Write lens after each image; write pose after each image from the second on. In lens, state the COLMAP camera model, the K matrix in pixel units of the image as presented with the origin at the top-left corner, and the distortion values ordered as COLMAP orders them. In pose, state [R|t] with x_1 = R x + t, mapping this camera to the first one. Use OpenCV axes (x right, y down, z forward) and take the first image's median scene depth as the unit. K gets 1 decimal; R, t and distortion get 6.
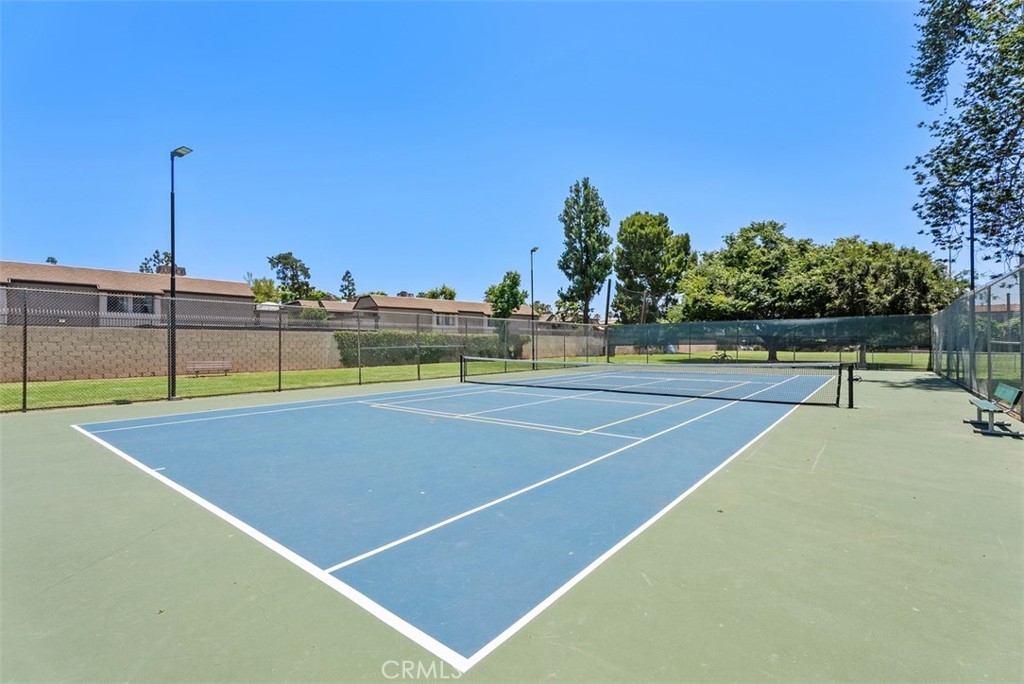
lens RADIAL K [[454.0, 0, 516.3], [0, 454.0, 337.0], [0, 0, 1]] dist [-0.000802, -0.002211]
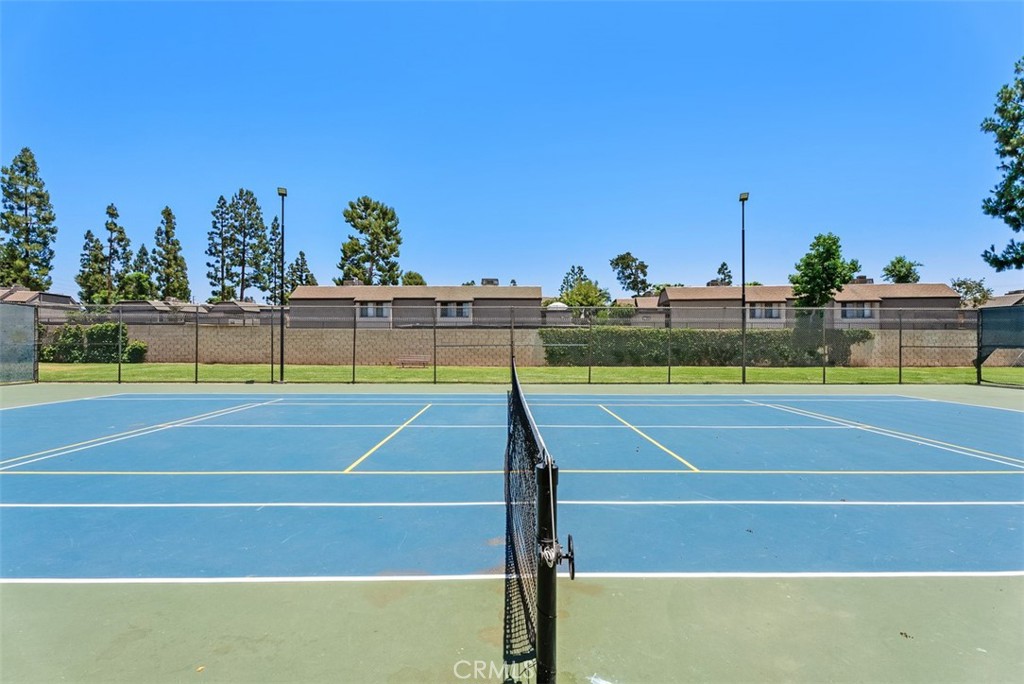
lens RADIAL K [[454.0, 0, 509.0], [0, 454.0, 345.3], [0, 0, 1]] dist [-0.000802, -0.002211]
pose [[0.630676, 0.013007, -0.775937, 0.163888], [0.005672, 0.999756, 0.021369, 0.001044], [0.776025, -0.017878, 0.630448, 0.165841]]
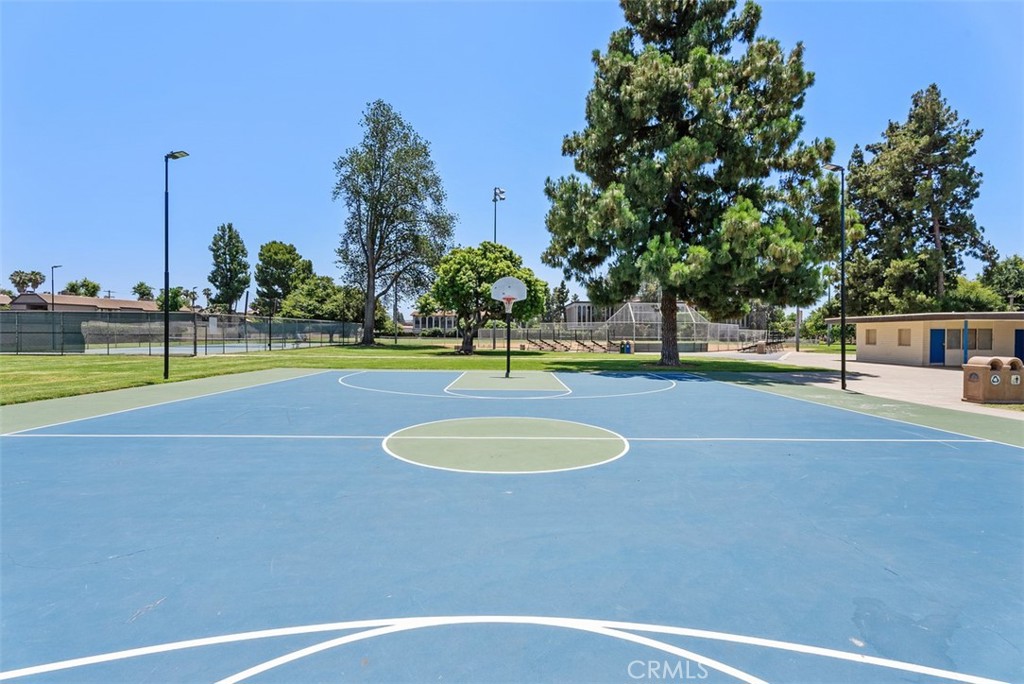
lens RADIAL K [[454.0, 0, 512.1], [0, 454.0, 339.1], [0, 0, 1]] dist [-0.000802, -0.002211]
pose [[0.773621, 0.000978, 0.633648, -0.078200], [-0.018921, 0.999589, 0.021558, -0.013768], [-0.633366, -0.028667, 0.773321, -0.784275]]
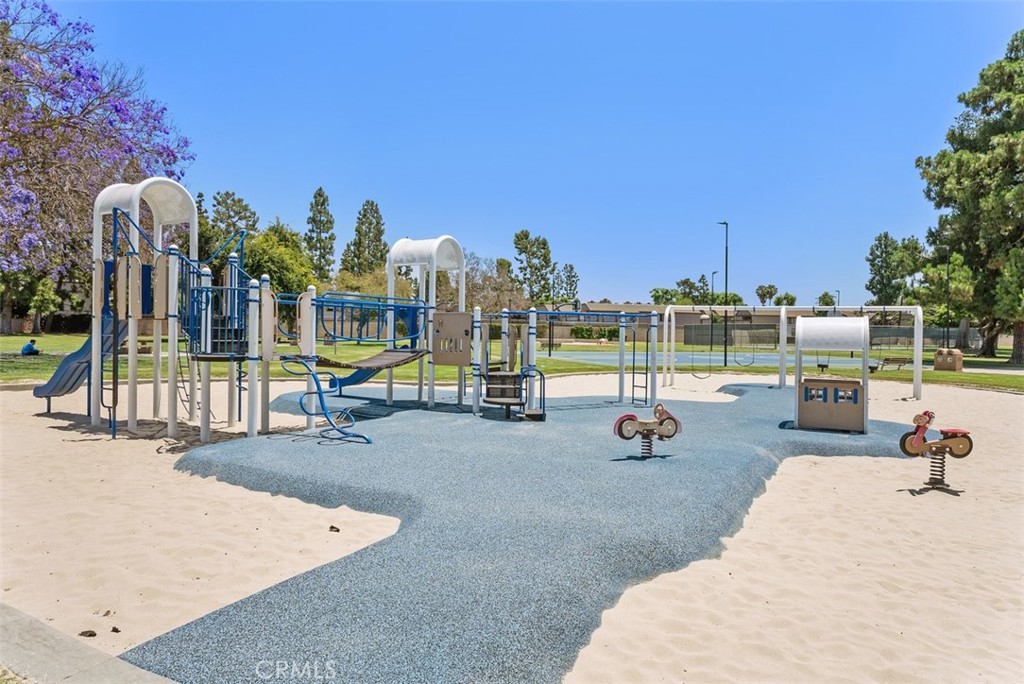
lens RADIAL K [[580.5, 0, 516.7], [0, 580.5, 335.3], [0, 0, 1]] dist [-0.013700, -0.000319]
pose [[0.832468, 0.020718, -0.553686, 0.203281], [-0.009247, 0.999681, 0.023504, -0.025329], [0.553996, -0.014446, 0.832394, -1.400332]]
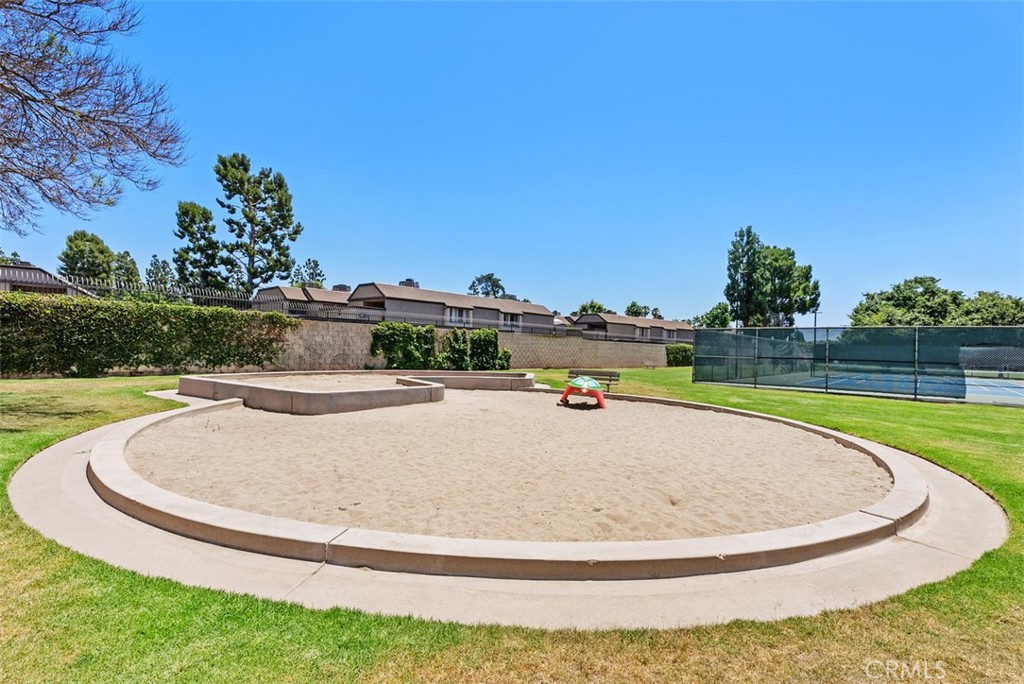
lens RADIAL K [[454.0, 0, 513.8], [0, 454.0, 351.0], [0, 0, 1]] dist [-0.000802, -0.002211]
pose [[0.997320, 0.037049, -0.063086, -0.424293], [-0.035430, 0.999018, 0.026588, -0.005299], [0.064009, -0.024282, 0.997654, -0.342446]]
